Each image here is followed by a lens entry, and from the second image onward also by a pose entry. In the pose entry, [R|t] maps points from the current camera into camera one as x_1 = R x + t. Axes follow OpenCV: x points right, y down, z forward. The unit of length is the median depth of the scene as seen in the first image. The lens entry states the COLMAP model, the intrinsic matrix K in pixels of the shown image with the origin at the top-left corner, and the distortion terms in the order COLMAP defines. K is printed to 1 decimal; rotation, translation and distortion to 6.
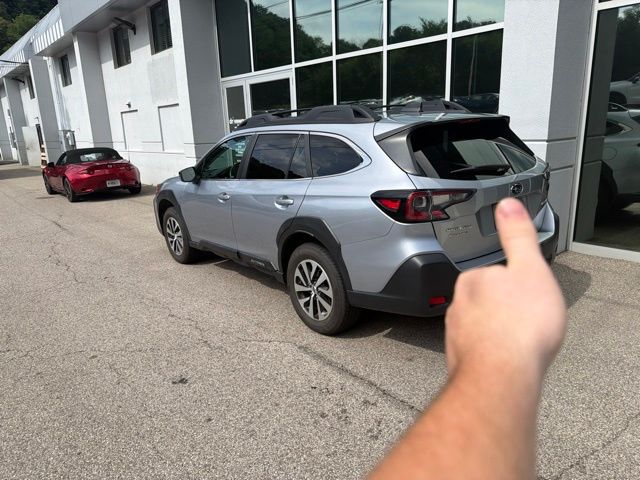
lens RADIAL K [[458.5, 0, 306.0], [0, 458.5, 242.2], [0, 0, 1]] dist [0.076365, -0.125641]
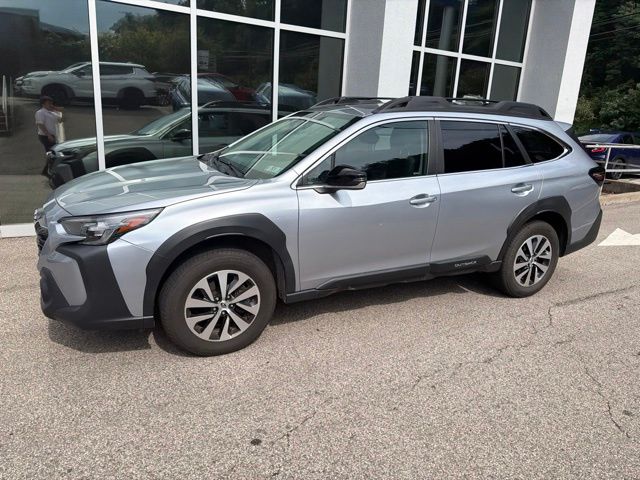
lens RADIAL K [[457.7, 0, 320.0], [0, 457.7, 240.0], [0, 0, 1]] dist [0.072417, -0.123701]
pose [[0.177909, -0.200369, 0.963432, -1.166893], [0.181051, 0.969002, 0.168094, -0.235471], [-0.967248, 0.144525, 0.208671, 1.233339]]
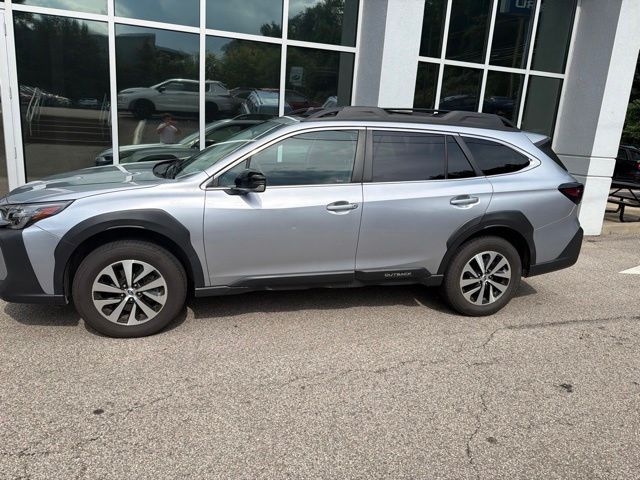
lens RADIAL K [[457.7, 0, 320.0], [0, 457.7, 240.0], [0, 0, 1]] dist [0.072417, -0.123701]
pose [[0.377444, -0.153300, 0.913255, -1.101996], [0.149790, 0.983322, 0.103155, -0.156198], [-0.913838, 0.097861, 0.394112, 0.890959]]
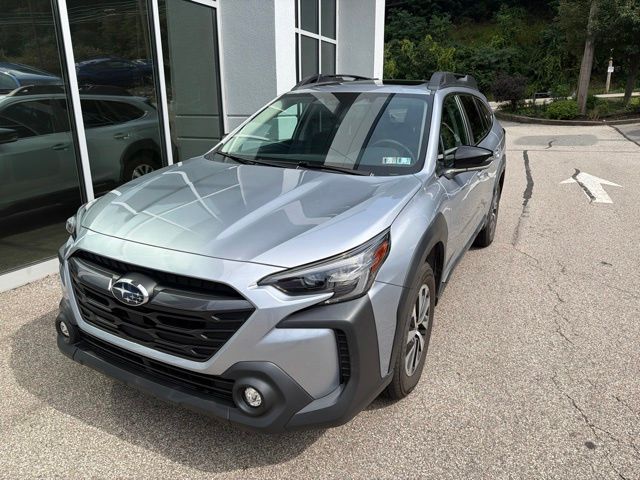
lens RADIAL K [[460.7, 0, 321.4], [0, 460.7, 232.6], [0, 0, 1]] dist [-0.025028, 0.000923]
pose [[-0.434128, -0.202921, 0.877700, -0.942674], [0.239402, 0.913279, 0.329559, -0.400631], [-0.868458, 0.353193, -0.347900, 1.882546]]
